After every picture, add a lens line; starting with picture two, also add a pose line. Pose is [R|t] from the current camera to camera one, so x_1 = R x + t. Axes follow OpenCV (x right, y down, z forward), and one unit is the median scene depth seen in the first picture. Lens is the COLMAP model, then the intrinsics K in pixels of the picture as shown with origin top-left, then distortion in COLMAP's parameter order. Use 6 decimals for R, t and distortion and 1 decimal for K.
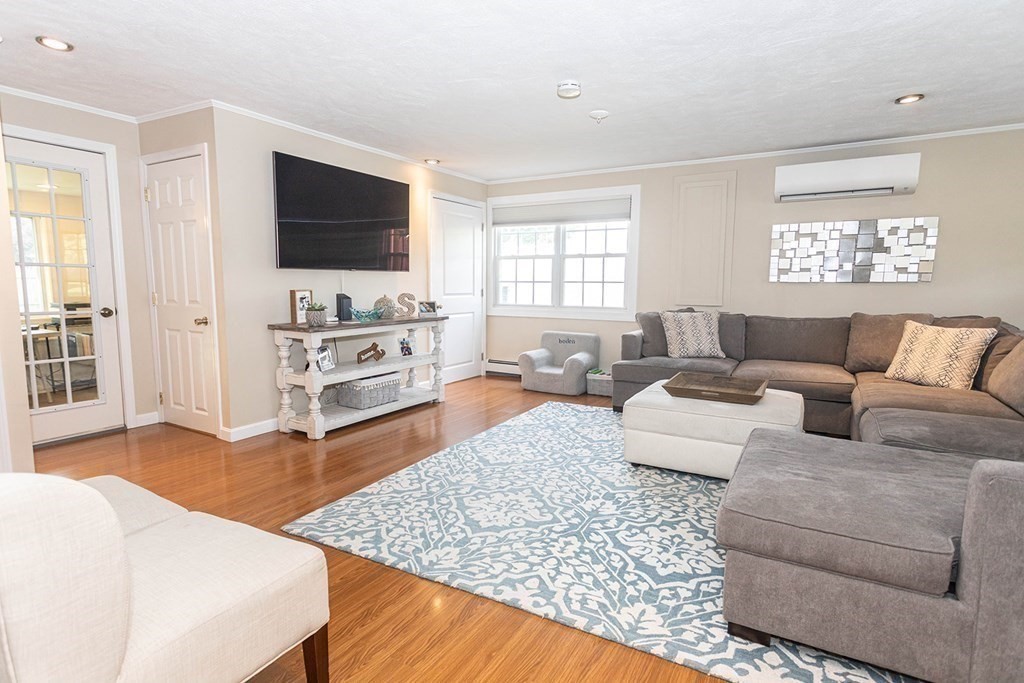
lens RADIAL K [[528.5, 0, 512.0], [0, 528.5, 341.5], [0, 0, 1]] dist [0.000189, 0.000095]
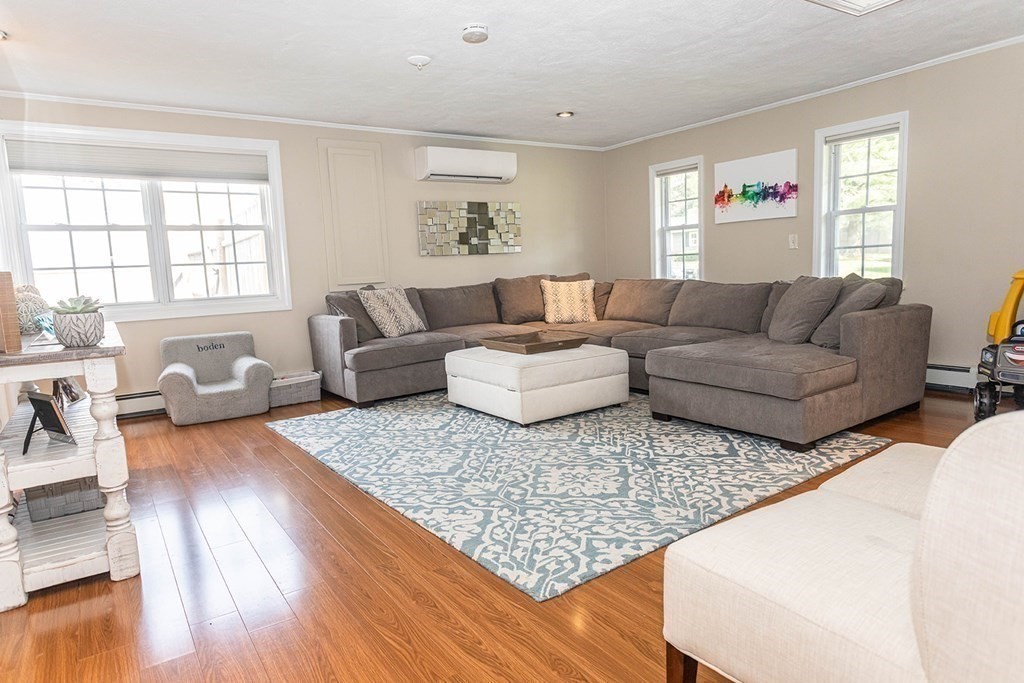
lens RADIAL K [[612.2, 0, 512.0], [0, 612.2, 341.5], [0, 0, 1]] dist [-0.004053, -0.000003]
pose [[0.426472, -0.134789, 0.894401, -0.998663], [0.145096, 0.986223, 0.079441, -0.030456], [-0.892787, 0.095895, 0.440154, 0.603349]]
